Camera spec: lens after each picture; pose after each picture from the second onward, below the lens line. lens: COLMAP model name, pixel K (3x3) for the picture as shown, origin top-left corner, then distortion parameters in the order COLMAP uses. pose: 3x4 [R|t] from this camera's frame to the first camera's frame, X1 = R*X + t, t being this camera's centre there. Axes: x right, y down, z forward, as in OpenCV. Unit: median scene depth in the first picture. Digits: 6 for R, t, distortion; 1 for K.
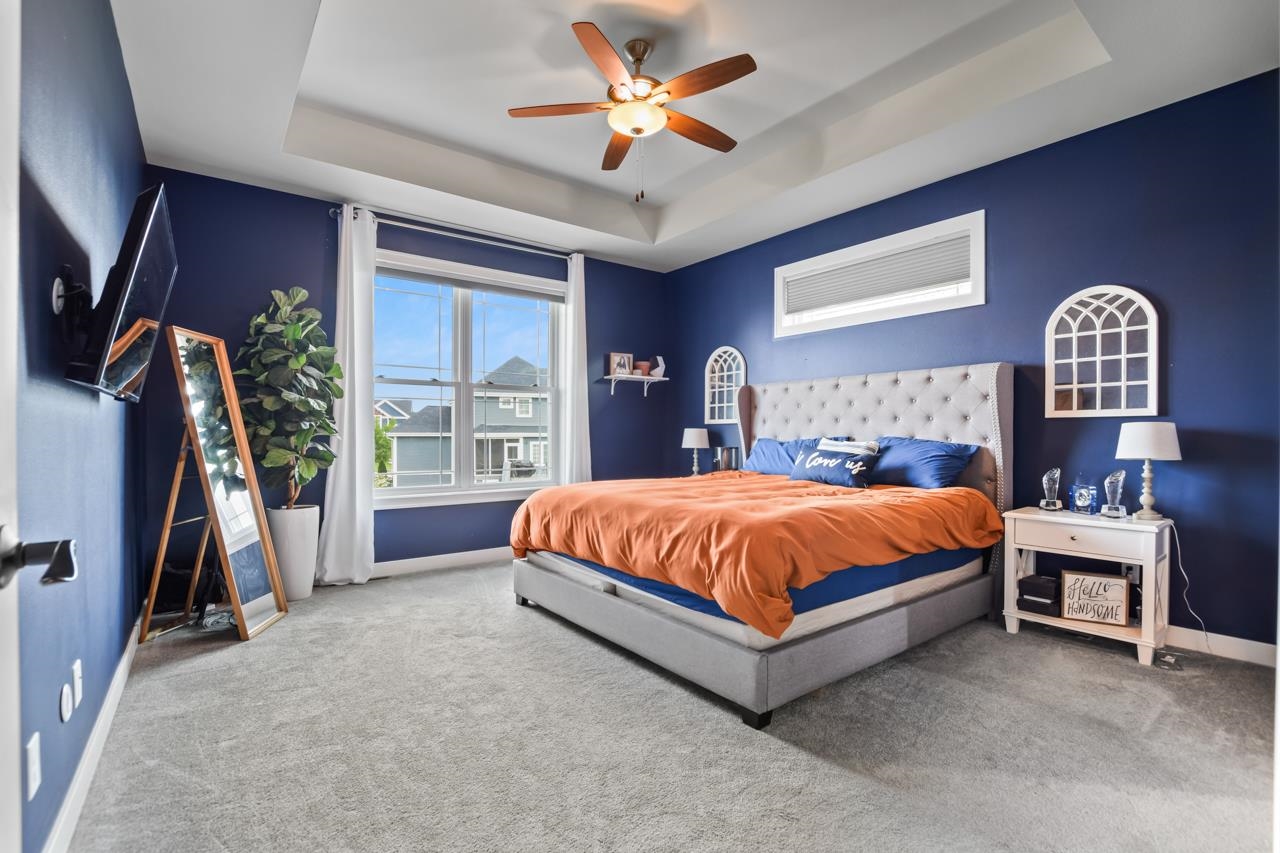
lens RADIAL K [[574.8, 0, 644.2], [0, 574.8, 436.3], [0, 0, 1]] dist [-0.027935, 0.001229]
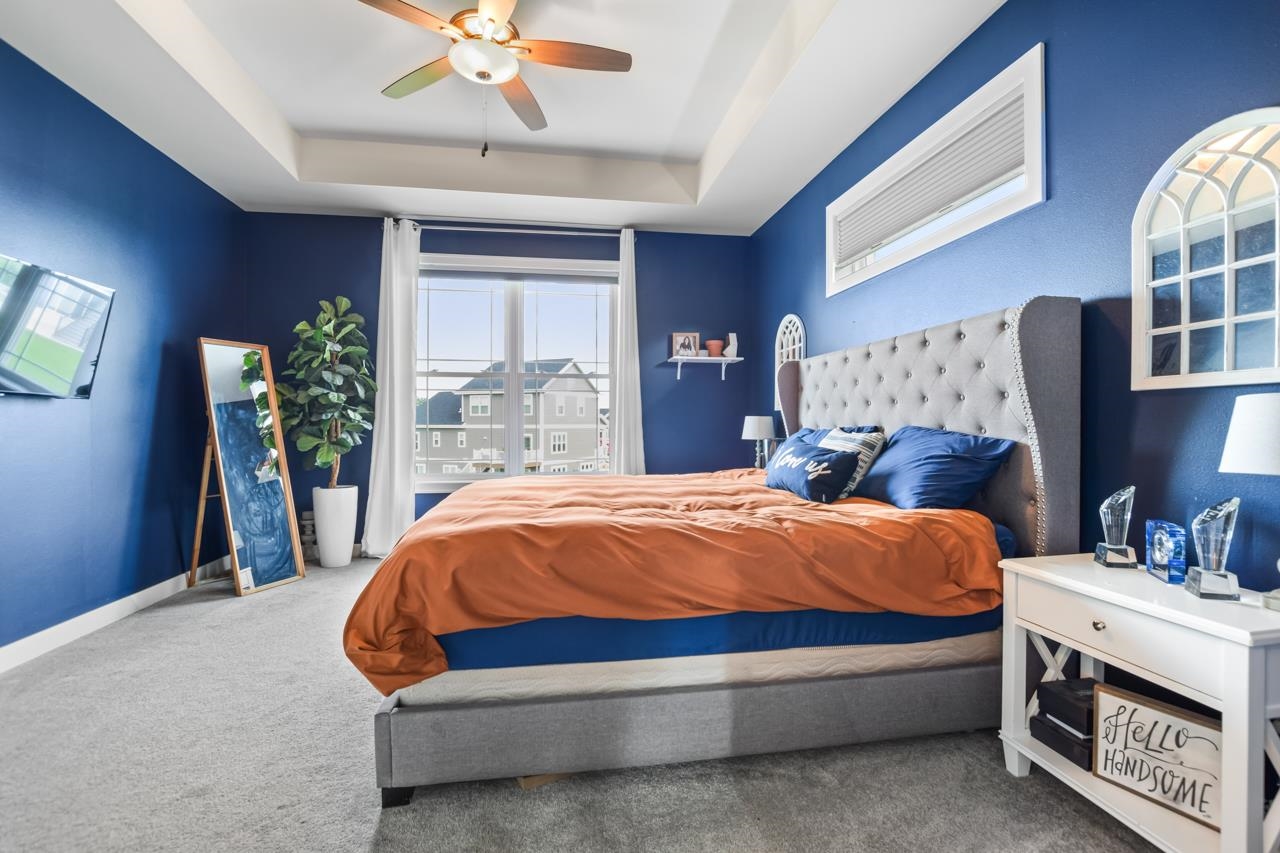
lens RADIAL K [[570.9, 0, 648.0], [0, 570.9, 428.1], [0, 0, 1]] dist [-0.027272, 0.000830]
pose [[0.883779, 0.001529, -0.467902, 0.505478], [0.000564, 0.999990, 0.004333, -0.000089], [0.467904, -0.004093, 0.883770, 0.292082]]
